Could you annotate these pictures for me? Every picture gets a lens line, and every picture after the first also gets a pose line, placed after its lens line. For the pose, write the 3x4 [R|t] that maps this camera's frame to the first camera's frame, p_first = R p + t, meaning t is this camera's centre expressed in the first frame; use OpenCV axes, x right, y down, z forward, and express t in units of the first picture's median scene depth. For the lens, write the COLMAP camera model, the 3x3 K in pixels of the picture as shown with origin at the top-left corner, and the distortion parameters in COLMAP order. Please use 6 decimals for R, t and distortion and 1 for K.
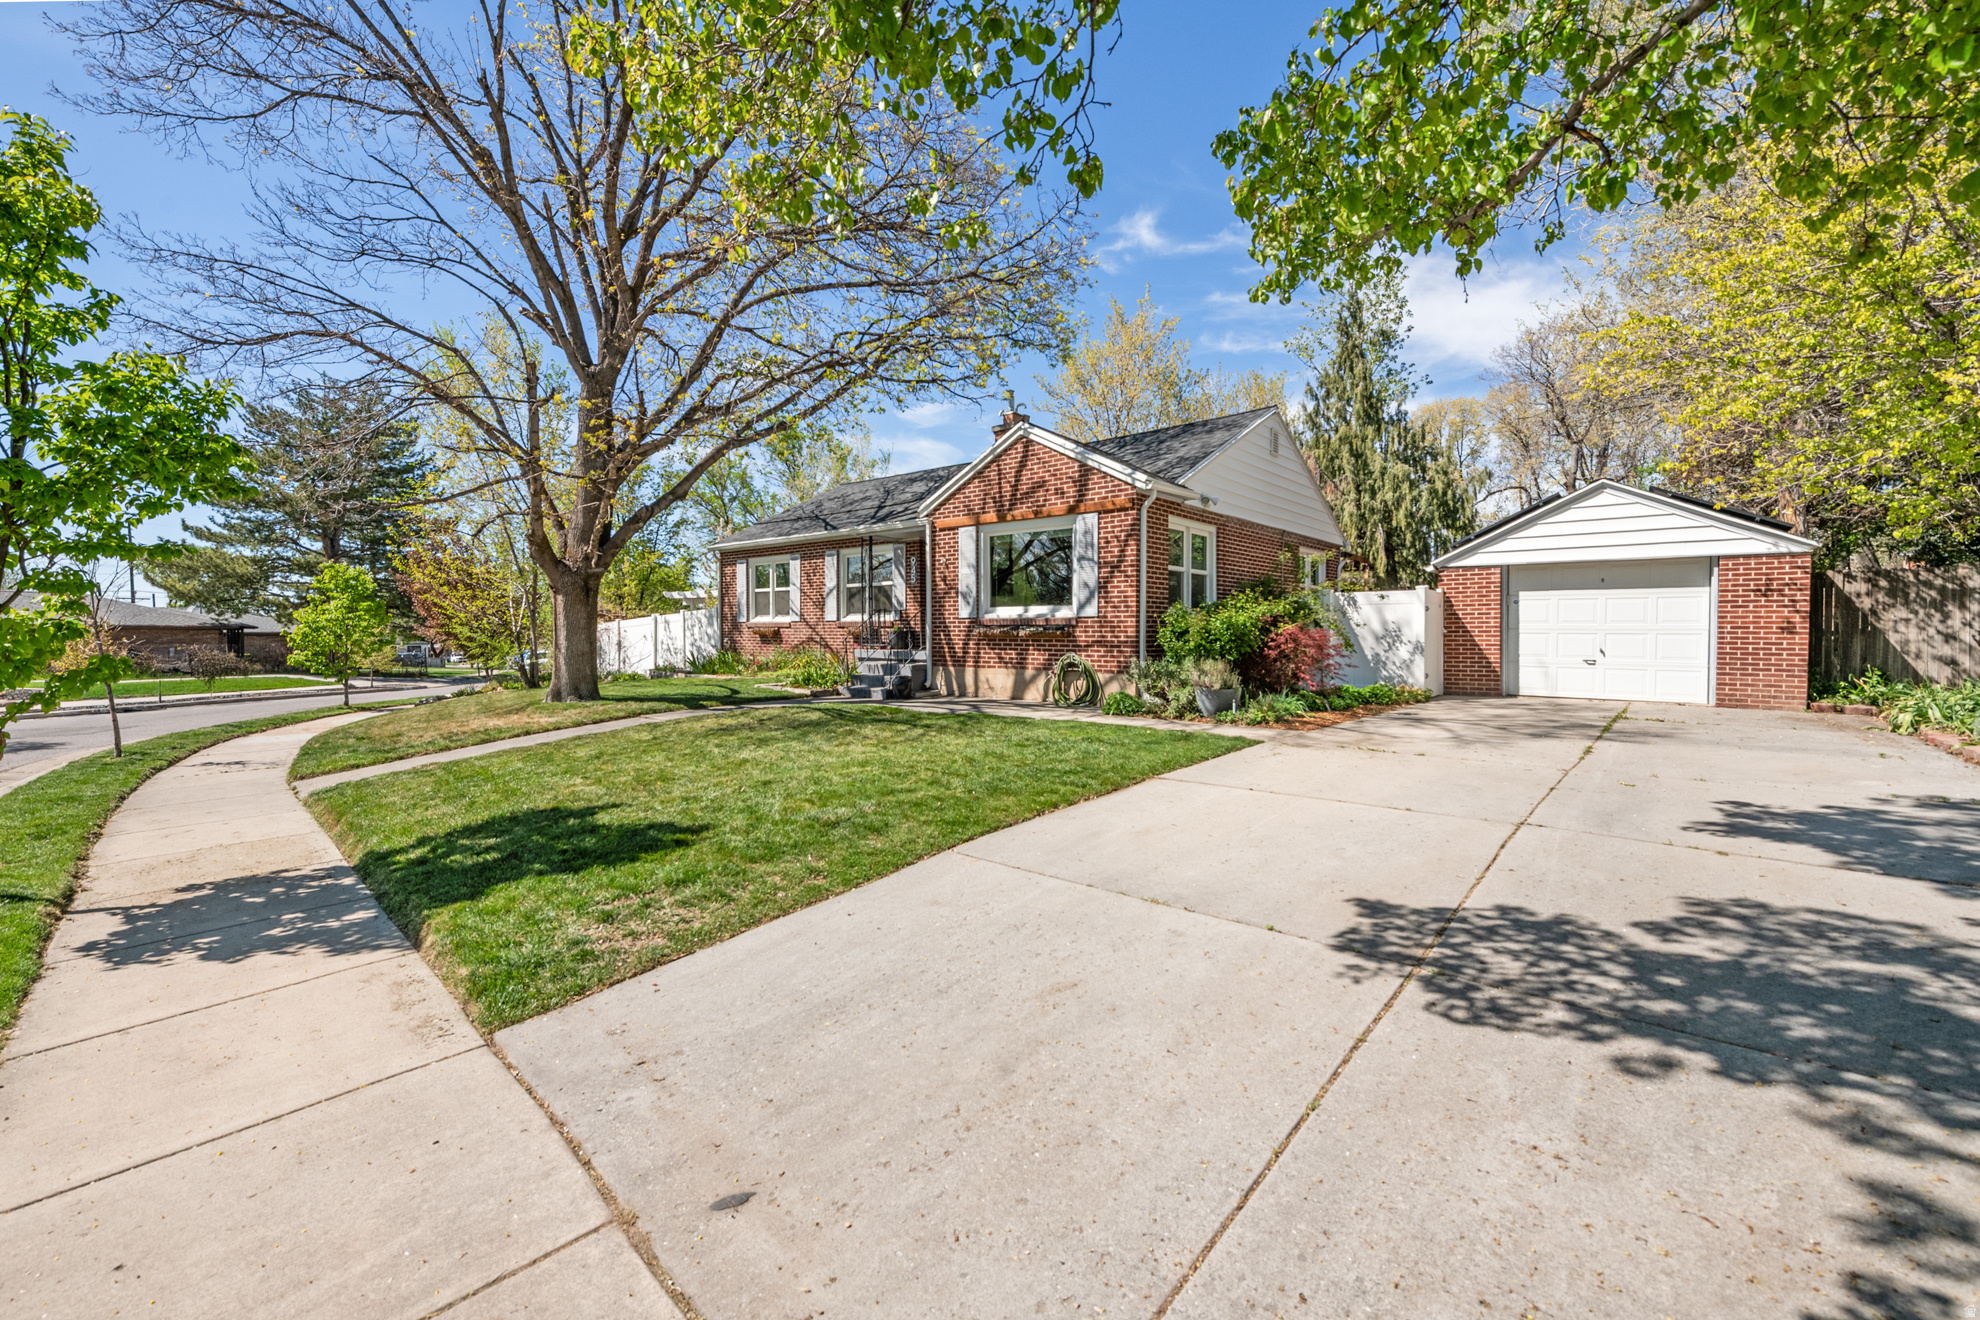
lens RADIAL K [[826.4, 0, 991.4], [0, 826.4, 640.7], [0, 0, 1]] dist [0.000293, 0.000019]
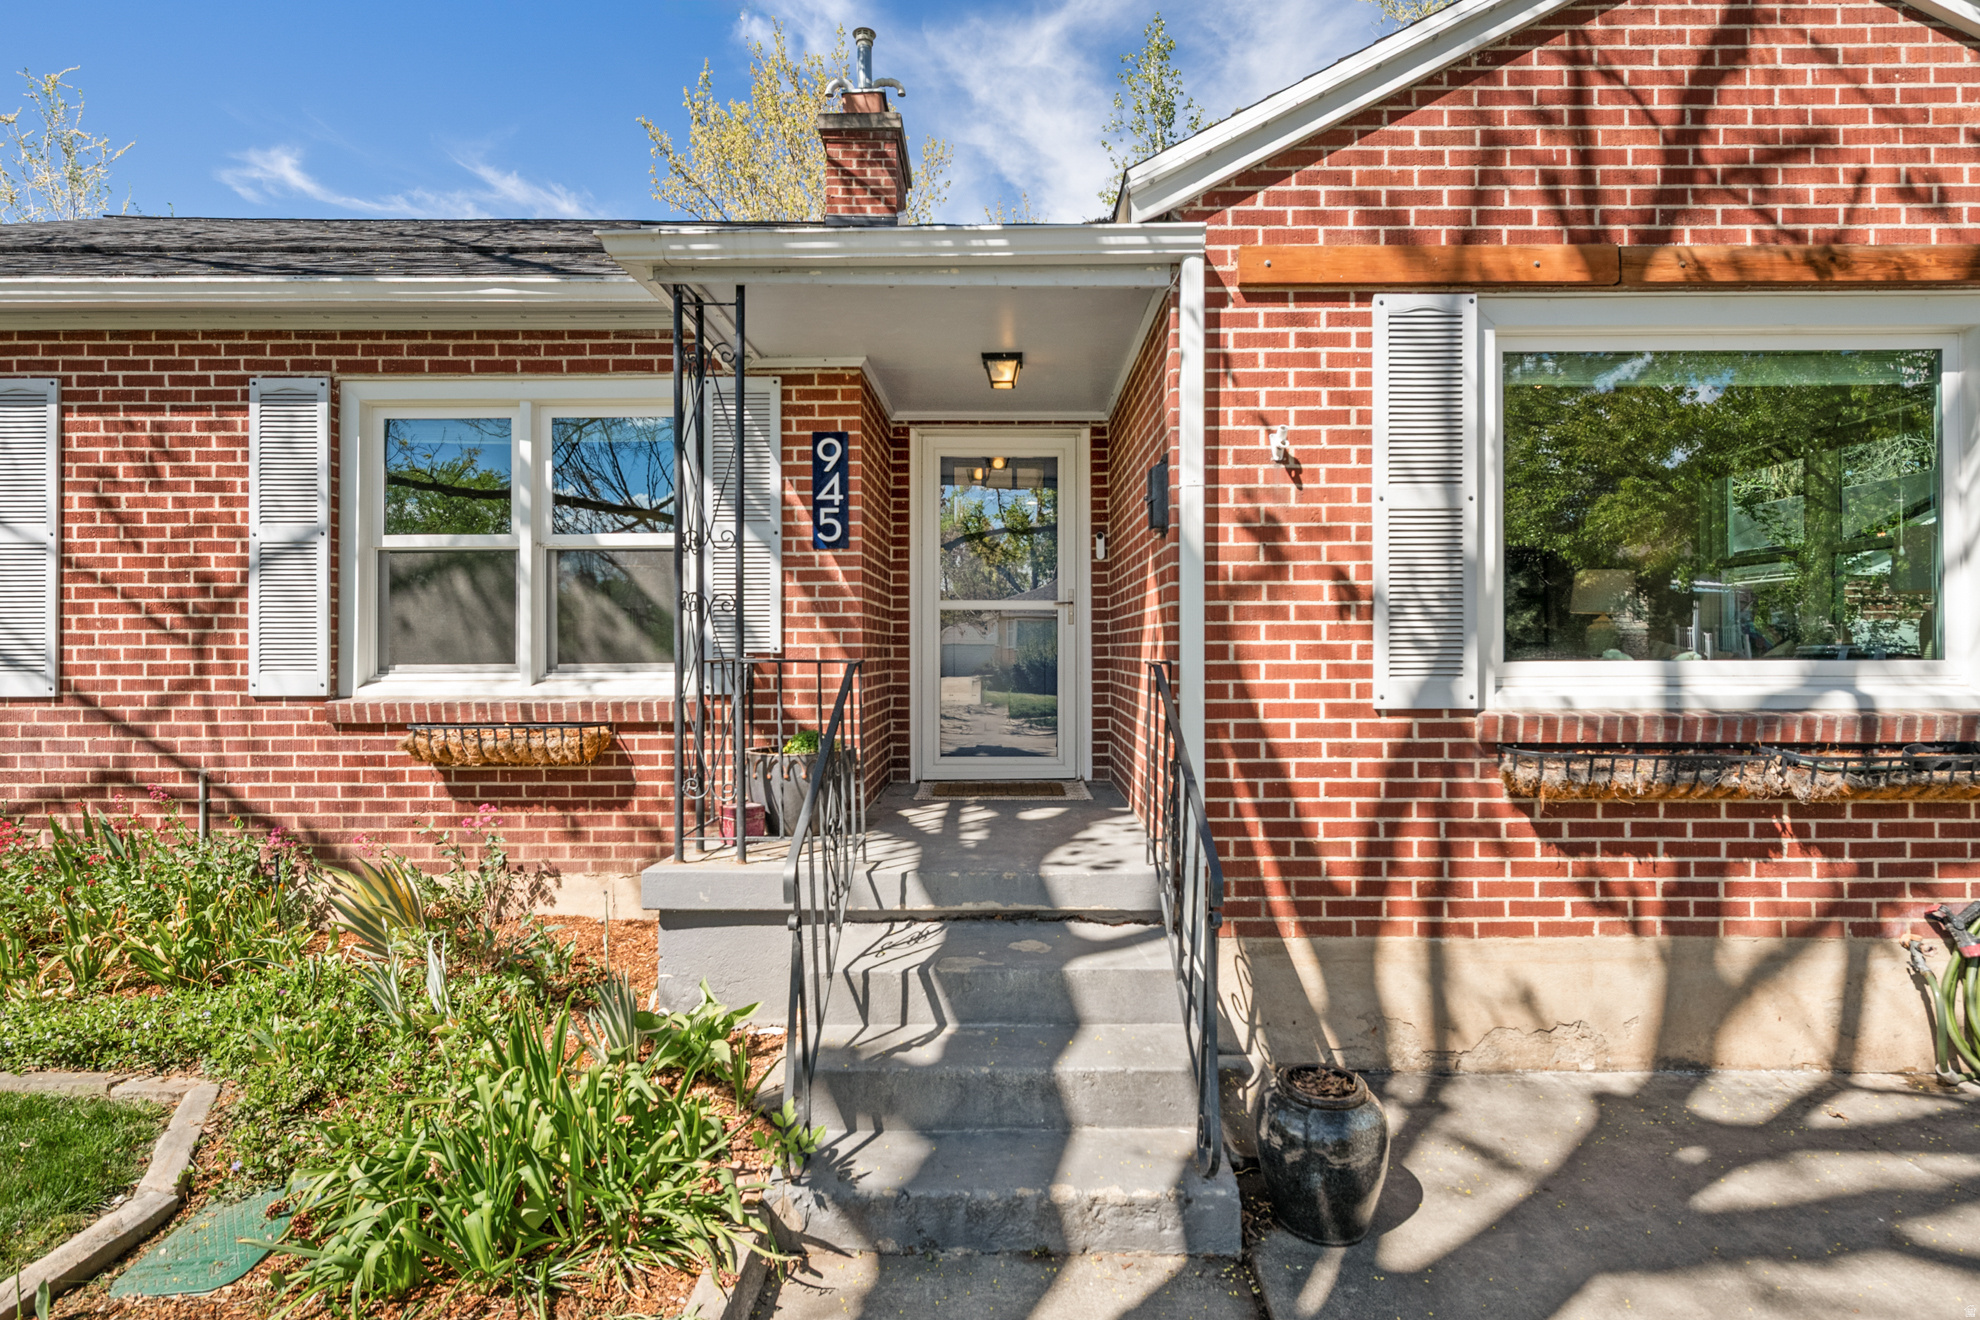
lens RADIAL K [[927.7, 0, 968.7], [0, 927.7, 618.8], [0, 0, 1]] dist [-0.002543, 0.000019]
pose [[0.765234, 0.000802, 0.643752, -0.223041], [0.011078, 0.999835, -0.014414, -0.040314], [-0.643657, 0.018161, 0.765098, 0.722413]]
